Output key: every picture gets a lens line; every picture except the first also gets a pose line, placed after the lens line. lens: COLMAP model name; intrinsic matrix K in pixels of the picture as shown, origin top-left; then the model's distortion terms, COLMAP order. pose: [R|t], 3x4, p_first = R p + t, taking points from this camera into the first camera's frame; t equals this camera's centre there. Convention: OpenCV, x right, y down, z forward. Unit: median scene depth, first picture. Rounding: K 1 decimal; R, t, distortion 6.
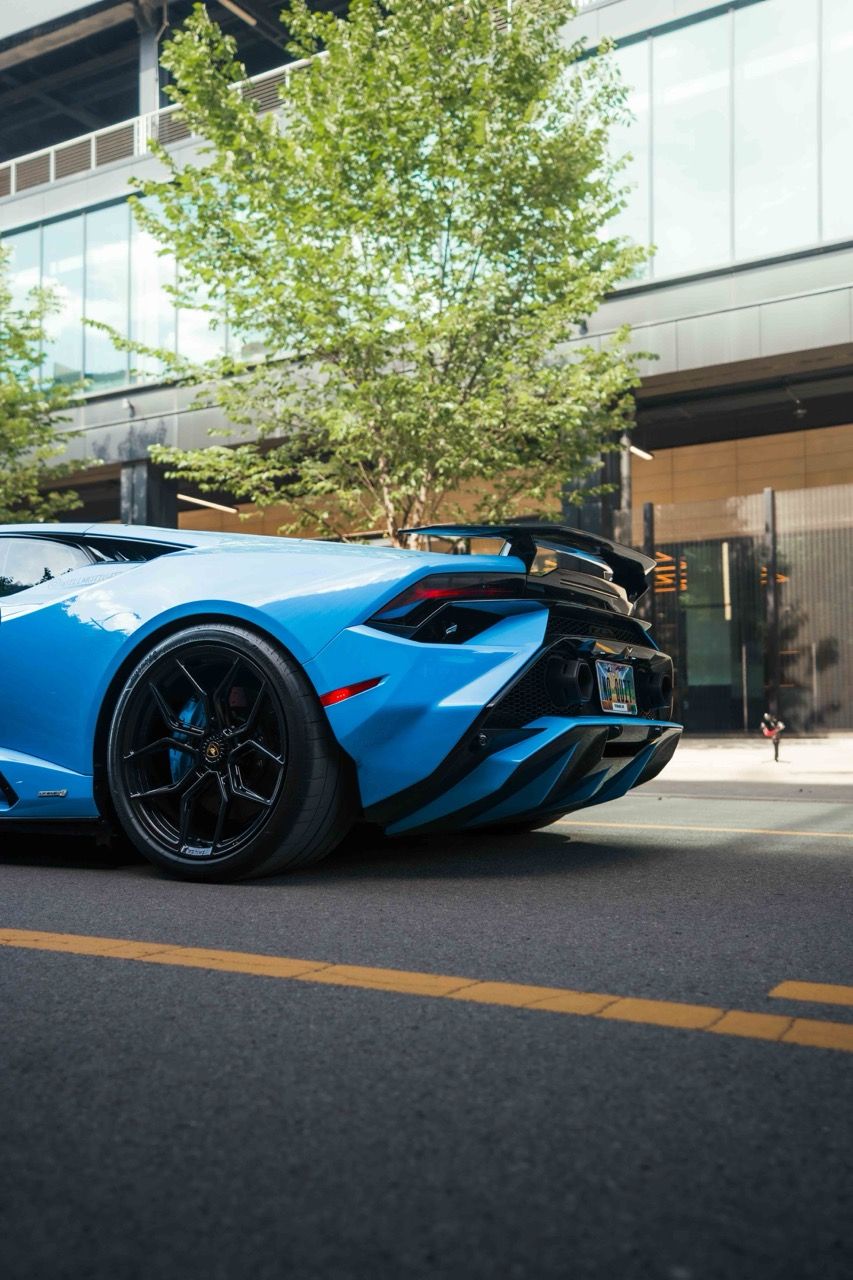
lens RADIAL K [[1267.5, 0, 378.3], [0, 1267.5, 635.4], [0, 0, 1]] dist [0.112226, 0.006953]
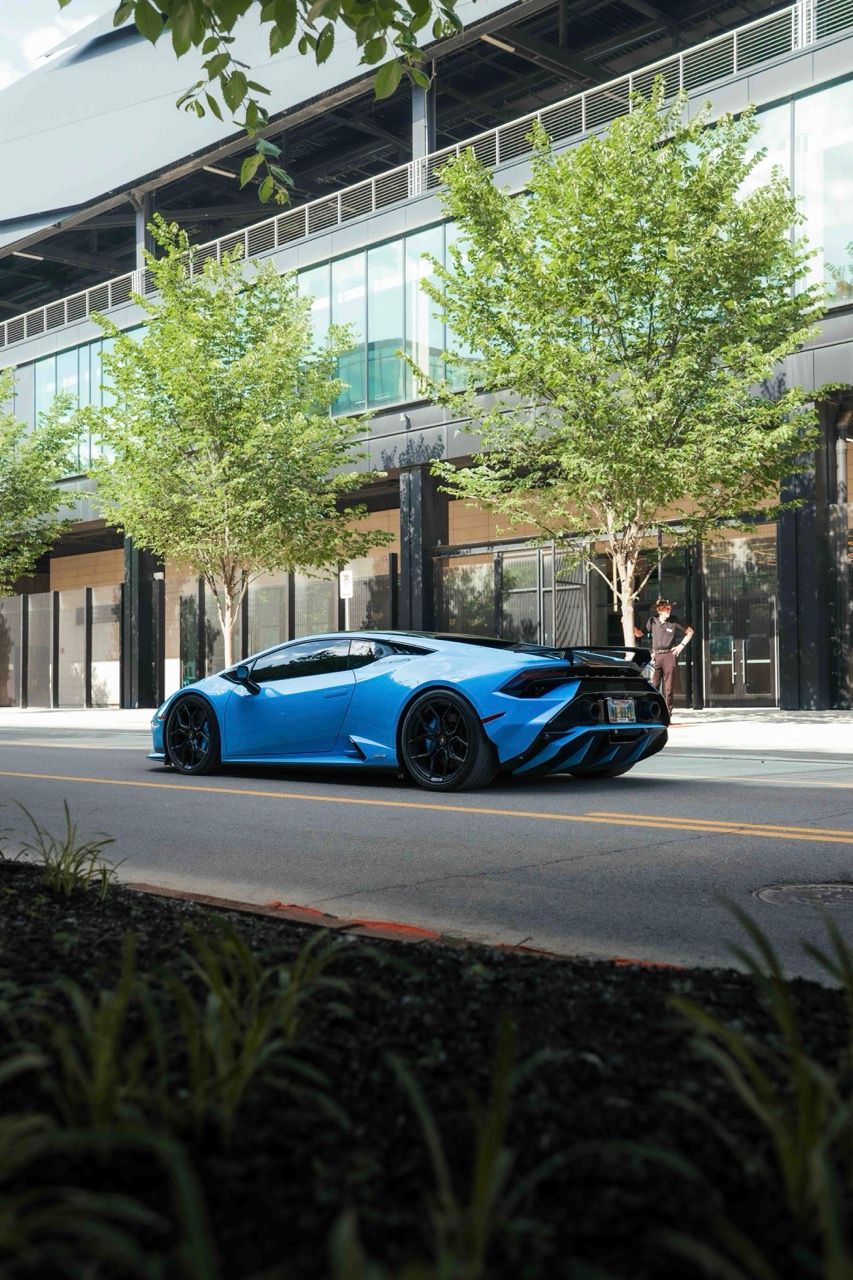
lens RADIAL K [[1570.0, 0, 426.5], [0, 1570.0, 640.0], [0, 0, 1]] dist [0.293693, 0.017370]
pose [[0.983245, -0.008765, -0.182080, 0.399406], [0.018776, 0.998400, 0.053332, -0.268524], [0.181322, -0.055857, 0.981836, -2.011112]]
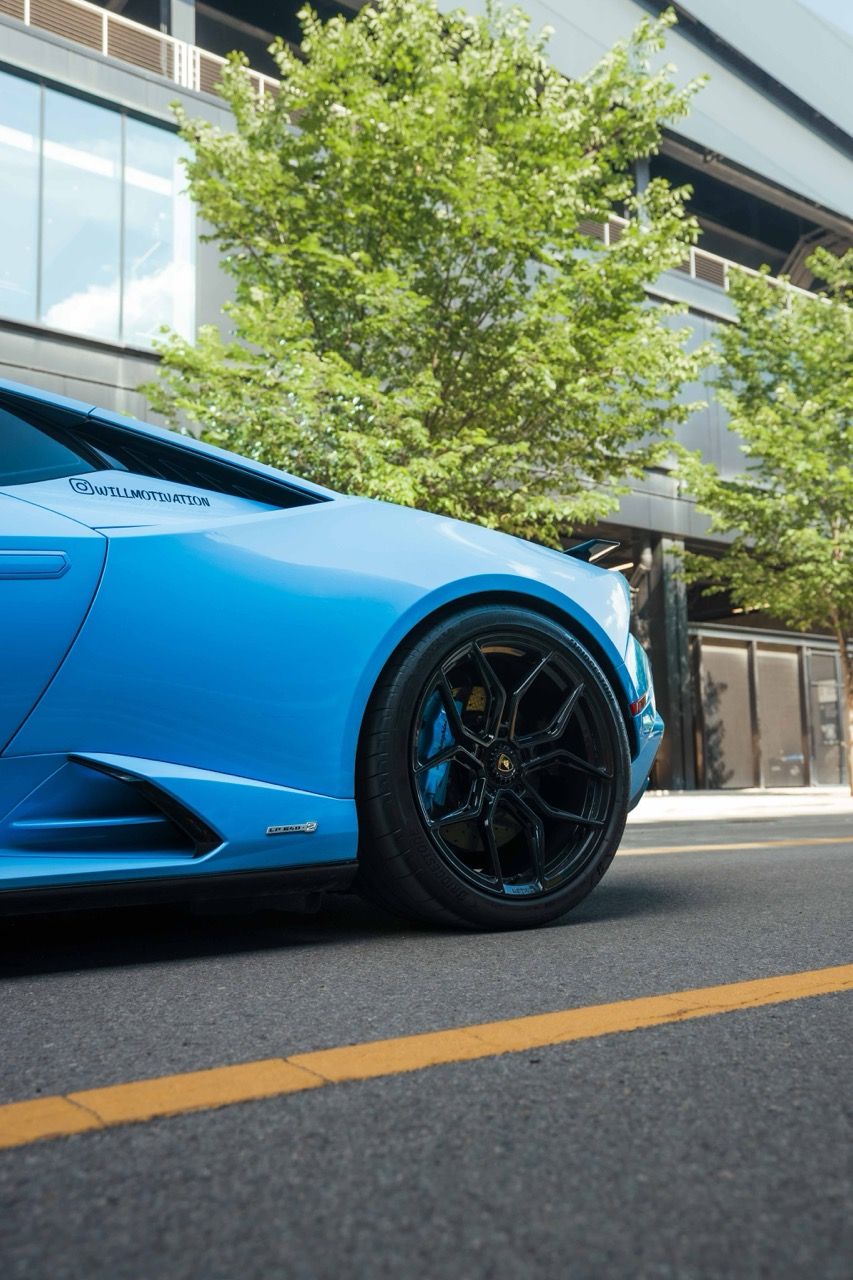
lens RADIAL K [[1222.6, 0, 469.8], [0, 1222.6, 641.9], [0, 0, 1]] dist [0.076430, 0.011344]
pose [[0.339797, 0.122160, 0.932532, -0.847969], [-0.058867, 0.992347, -0.108545, 0.097864], [-0.938655, -0.018012, 0.344387, 0.748584]]
